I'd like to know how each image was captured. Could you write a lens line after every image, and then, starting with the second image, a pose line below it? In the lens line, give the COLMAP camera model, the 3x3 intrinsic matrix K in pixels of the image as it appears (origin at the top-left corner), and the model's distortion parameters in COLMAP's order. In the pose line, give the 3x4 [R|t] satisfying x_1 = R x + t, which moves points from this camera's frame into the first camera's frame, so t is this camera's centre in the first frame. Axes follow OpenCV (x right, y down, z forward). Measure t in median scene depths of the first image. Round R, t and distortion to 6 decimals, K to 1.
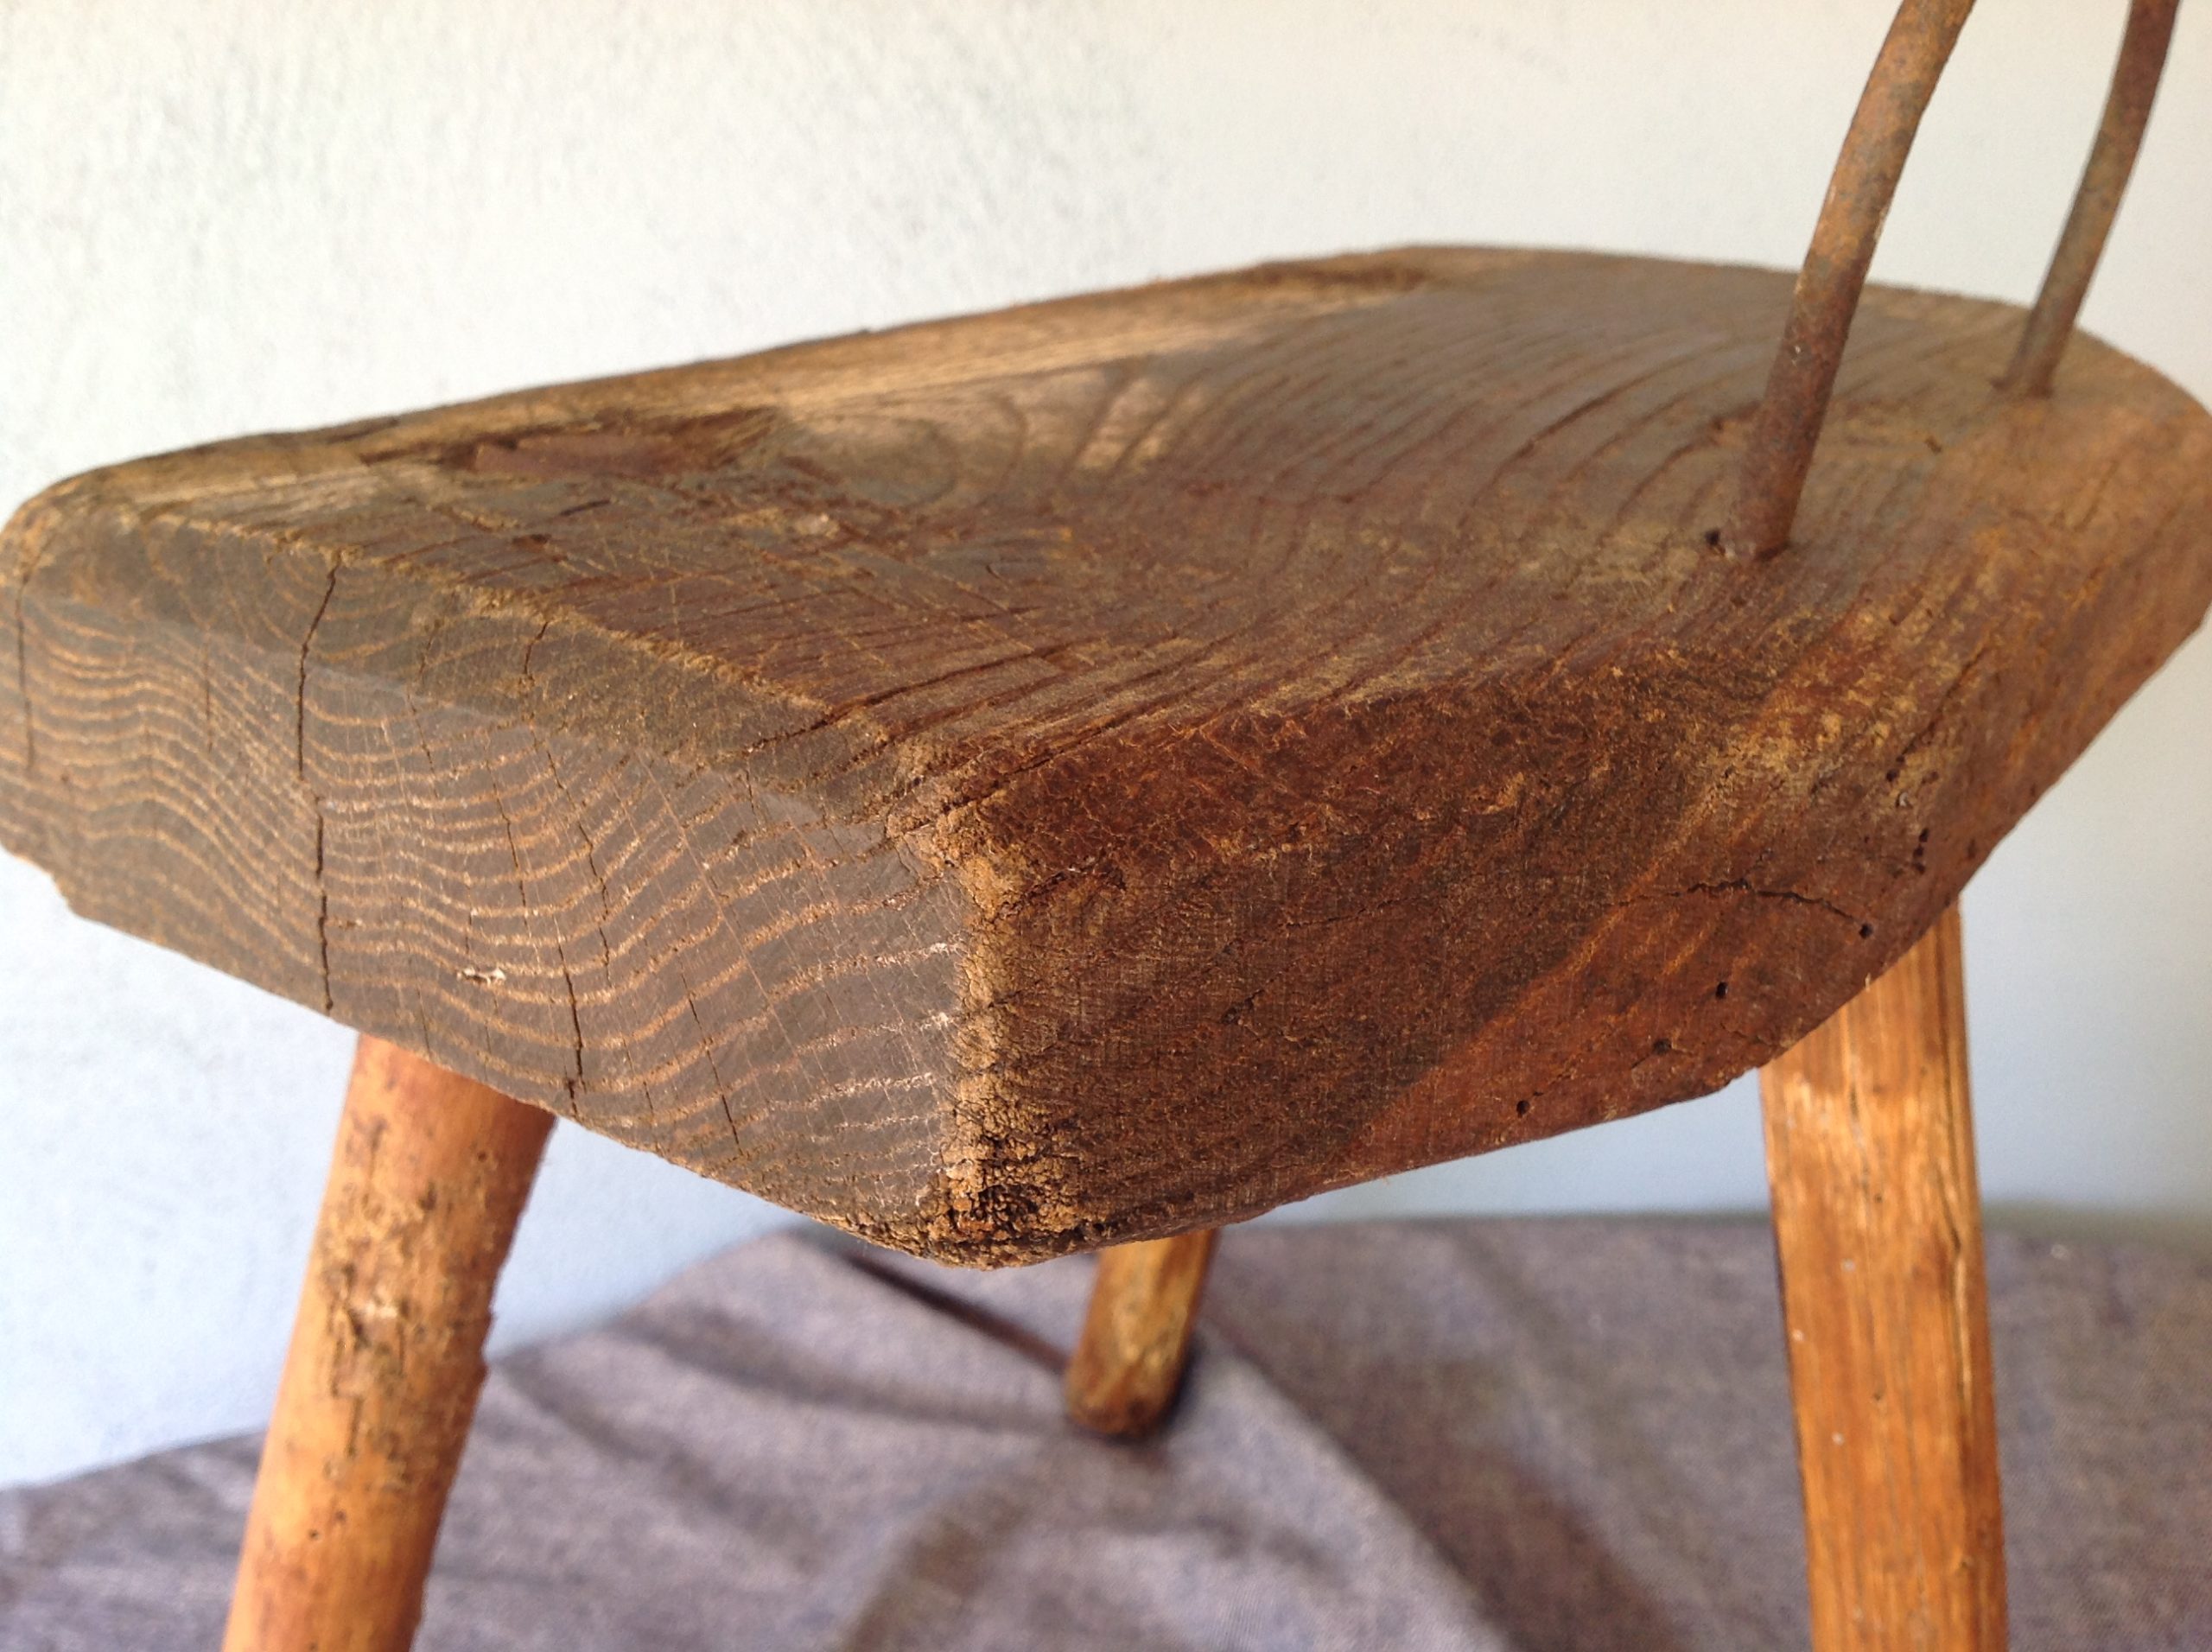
lens RADIAL K [[2206.0, 0, 1069.1], [0, 2206.0, 822.3], [0, 0, 1]] dist [0.188557, -0.607103]
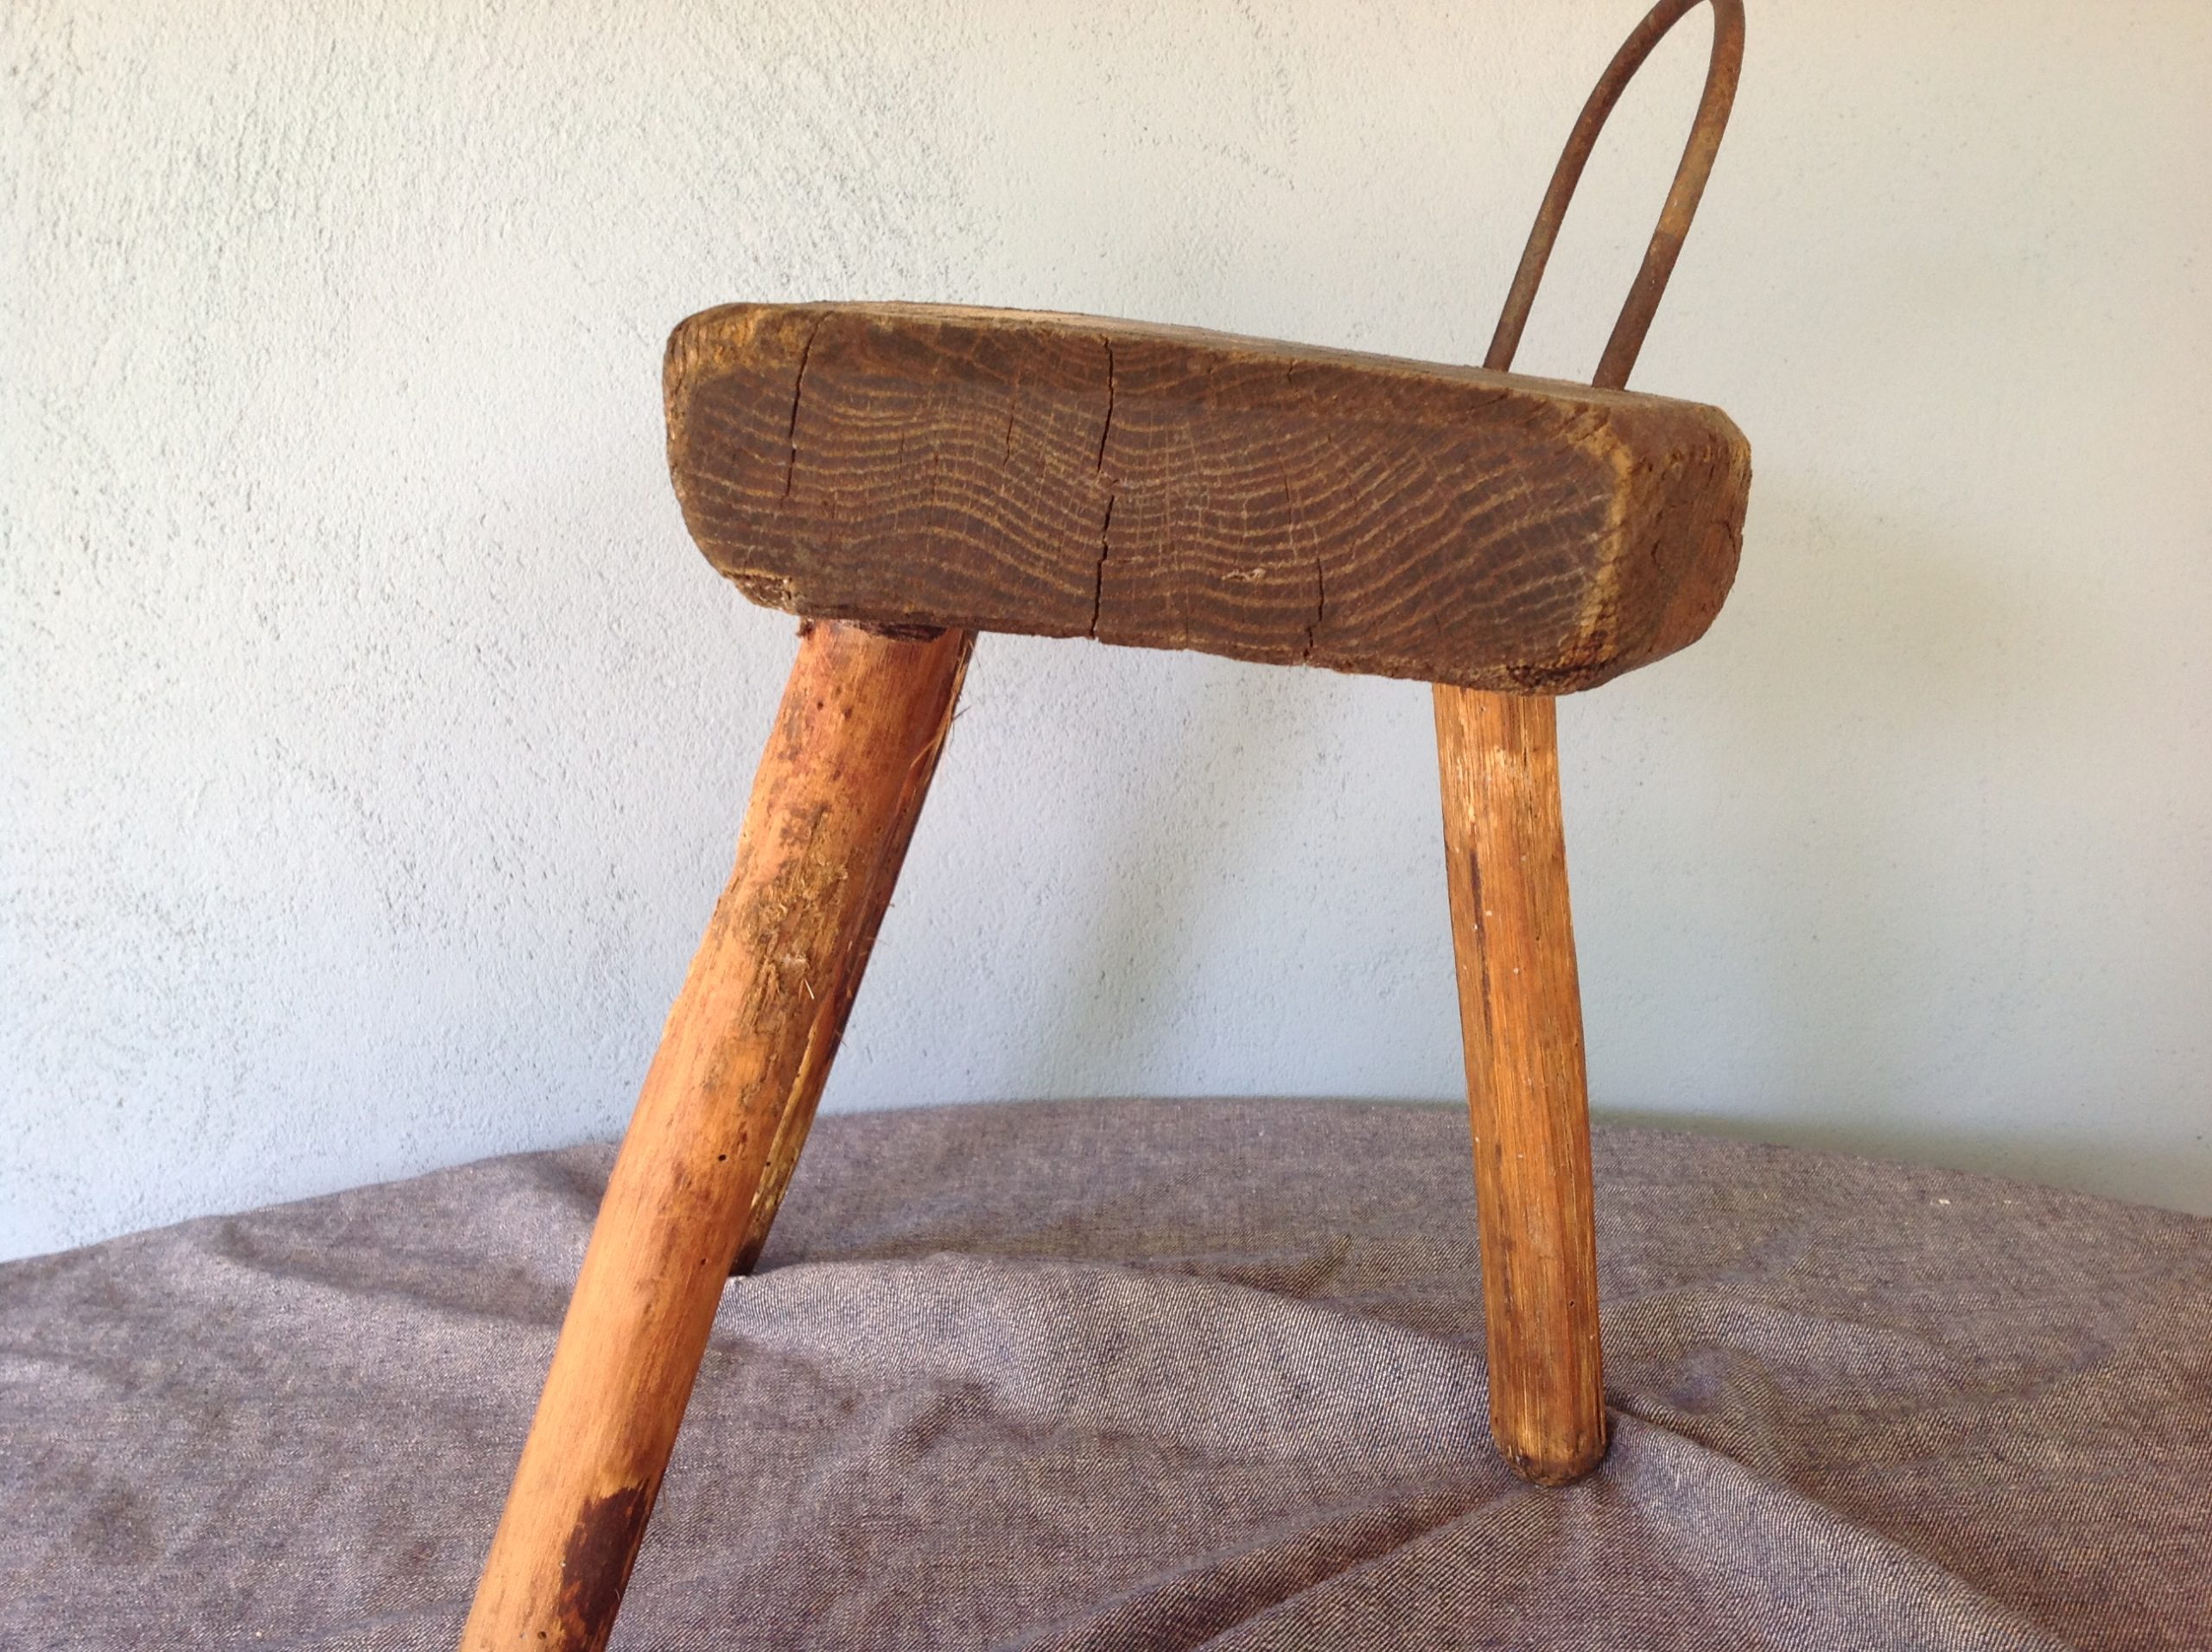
lens RADIAL K [[2147.6, 0, 1083.6], [0, 2147.6, 800.3], [0, 0, 1]] dist [0.162014, -0.458153]
pose [[0.814269, -0.059380, 0.577442, -1.375139], [0.121897, 0.990066, -0.070080, 0.353482], [-0.567544, 0.127453, 0.813418, -0.266499]]
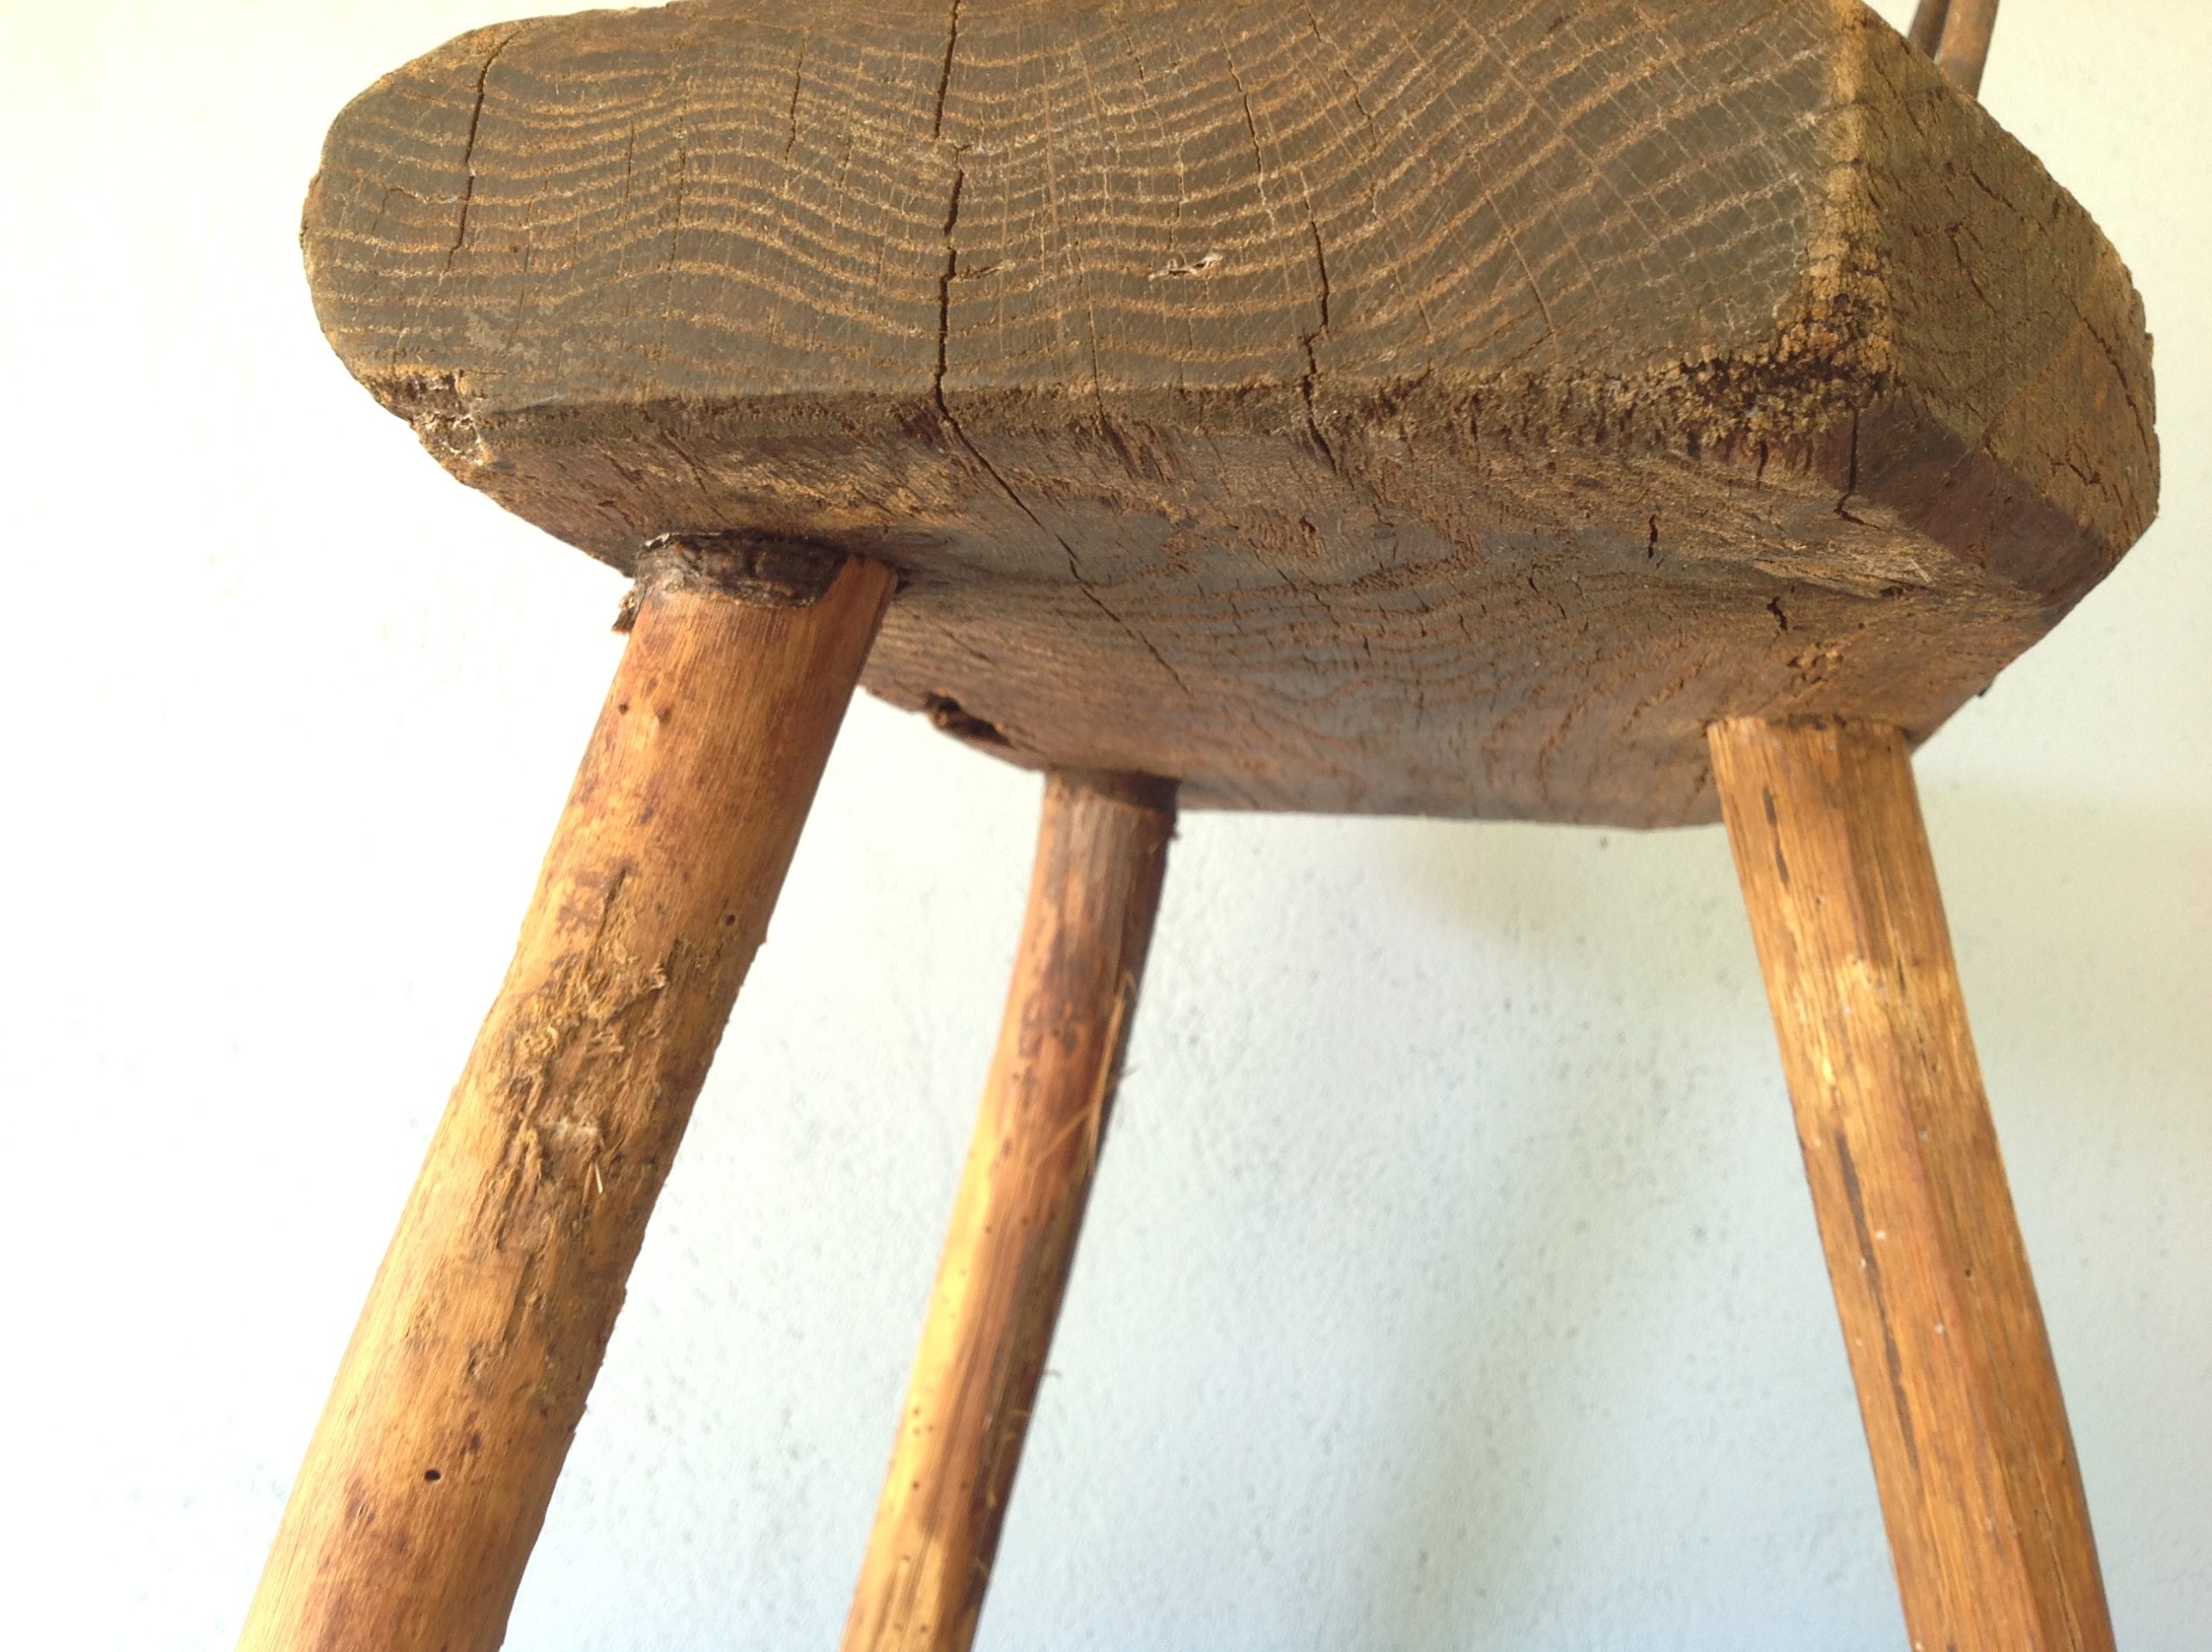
lens RADIAL K [[2147.6, 0, 1083.6], [0, 2147.6, 800.3], [0, 0, 1]] dist [0.162014, -0.458153]
pose [[0.918812, 0.072490, 0.387981, -0.681094], [0.112500, 0.894116, -0.433475, 0.713061], [-0.378323, 0.441930, 0.813369, 0.352000]]
